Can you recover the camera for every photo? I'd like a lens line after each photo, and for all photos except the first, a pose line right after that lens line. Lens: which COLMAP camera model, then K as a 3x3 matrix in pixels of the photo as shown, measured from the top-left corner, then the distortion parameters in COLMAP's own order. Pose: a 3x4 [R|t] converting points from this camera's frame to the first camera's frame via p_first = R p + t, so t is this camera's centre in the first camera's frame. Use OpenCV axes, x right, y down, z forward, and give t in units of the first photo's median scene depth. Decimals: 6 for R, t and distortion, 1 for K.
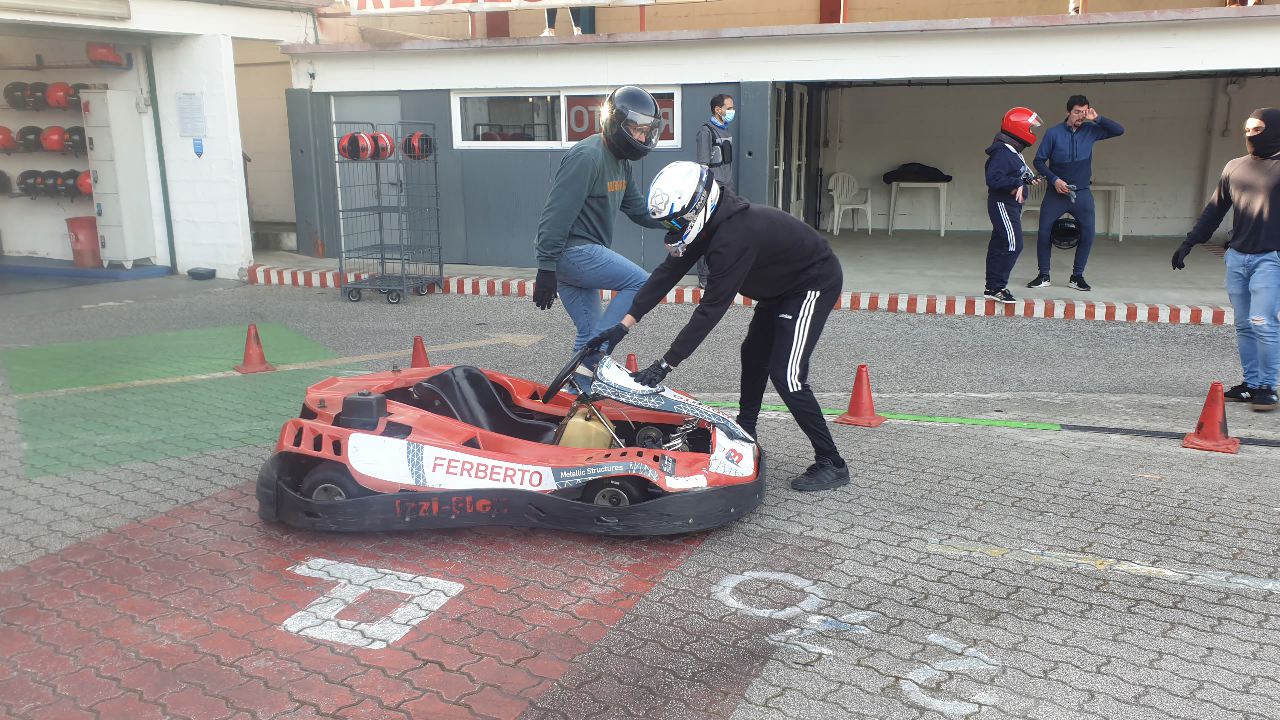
lens RADIAL K [[994.4, 0, 640.7], [0, 994.4, 351.4], [0, 0, 1]] dist [0.031589, -0.021799]
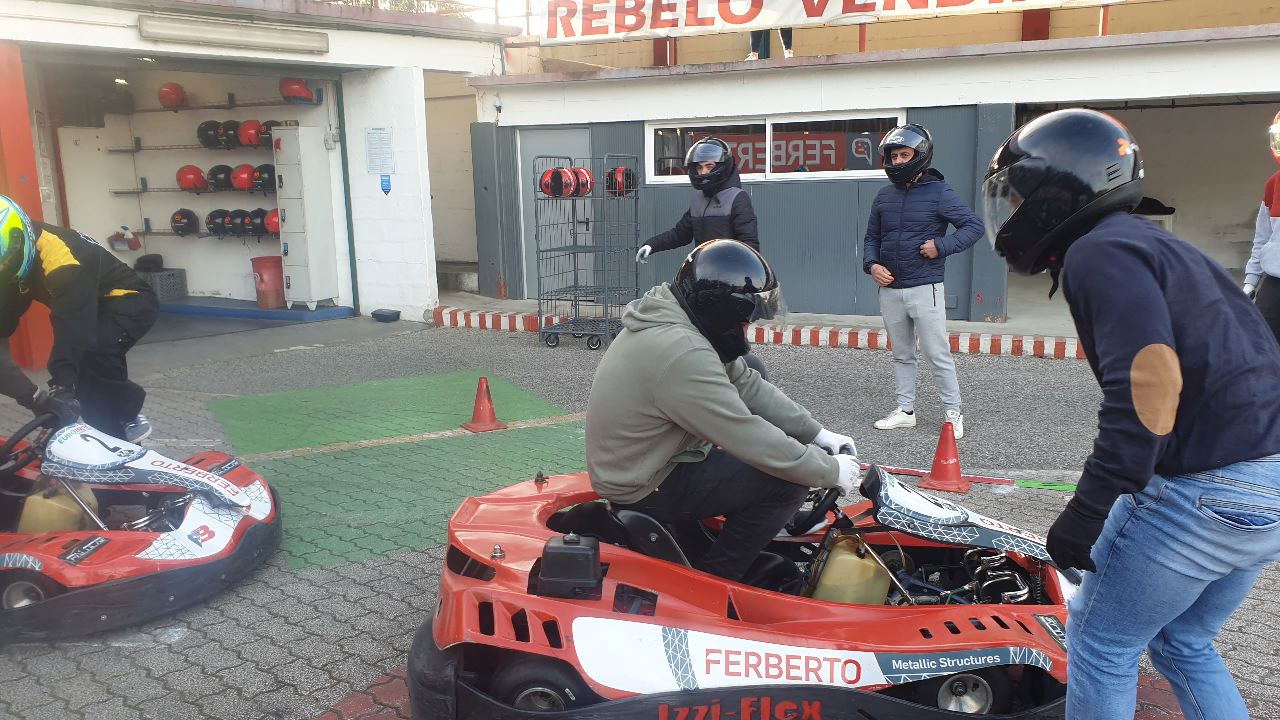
lens RADIAL K [[994.4, 0, 635.1], [0, 994.4, 348.1], [0, 0, 1]] dist [0.031589, -0.021799]
pose [[0.994218, 0.007395, -0.107121, -0.101954], [-0.011313, 0.999287, -0.036008, -0.015190], [0.106779, 0.037011, 0.993594, 0.080538]]
